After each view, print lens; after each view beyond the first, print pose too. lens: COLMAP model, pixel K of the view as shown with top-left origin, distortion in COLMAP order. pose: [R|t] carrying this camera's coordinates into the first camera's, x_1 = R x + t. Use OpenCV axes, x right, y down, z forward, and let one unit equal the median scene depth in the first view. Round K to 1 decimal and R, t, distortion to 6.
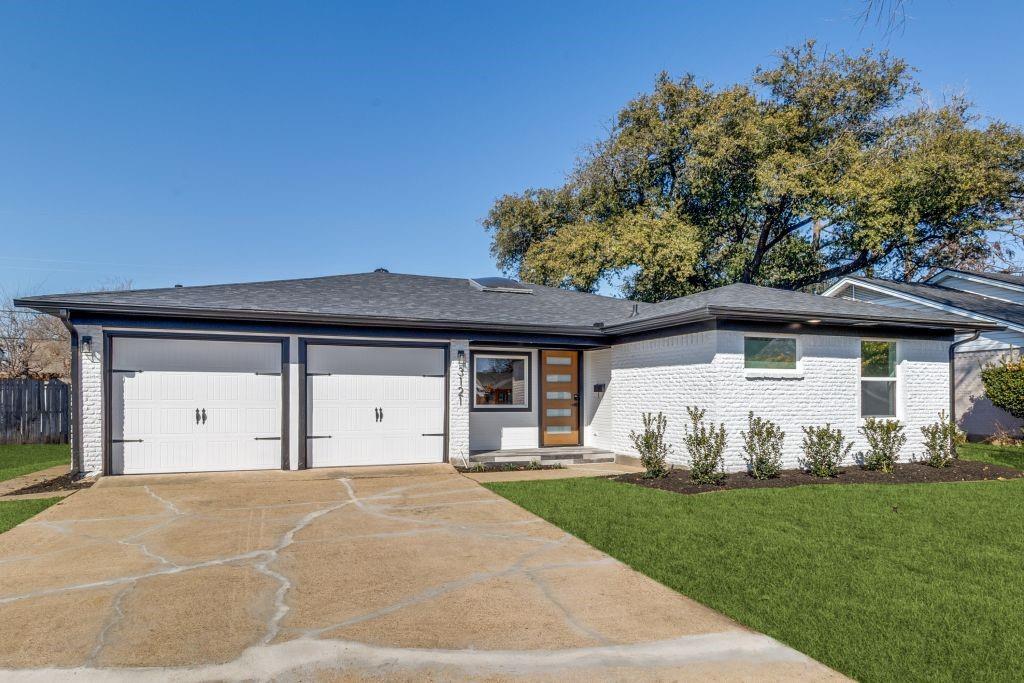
lens RADIAL K [[610.3, 0, 512.1], [0, 610.3, 361.8], [0, 0, 1]] dist [0.004255, 0.000838]
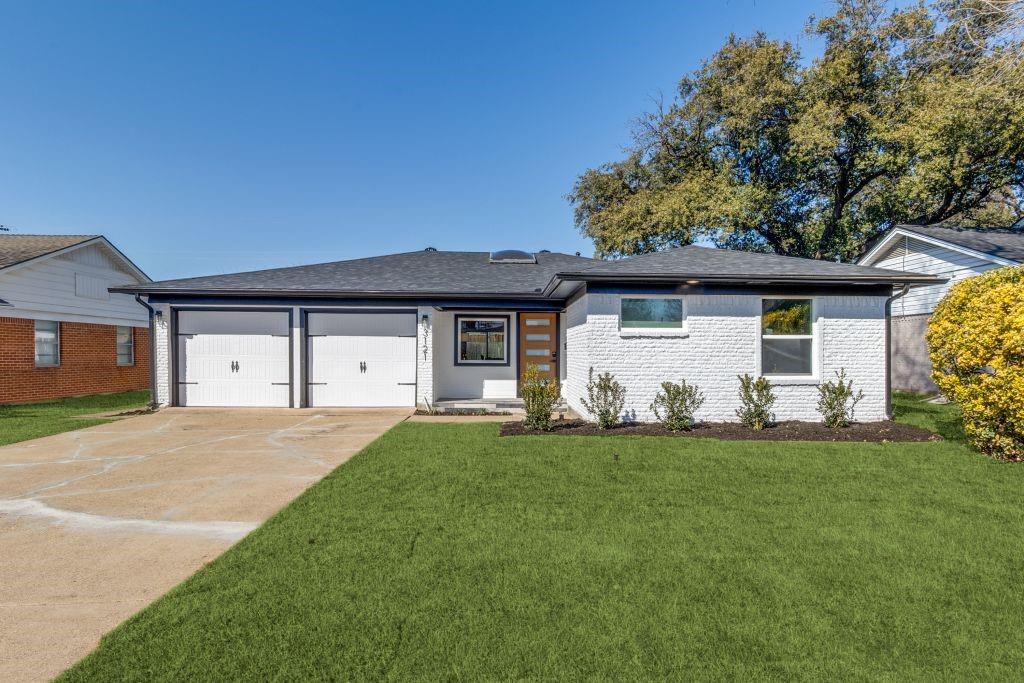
lens RADIAL K [[559.5, 0, 514.9], [0, 559.5, 327.6], [0, 0, 1]] dist [0.001955, -0.000164]
pose [[0.949793, -0.011000, -0.312686, 0.467072], [0.014119, 0.999871, 0.007713, -0.000162], [0.312560, -0.011741, 0.949825, -0.005342]]
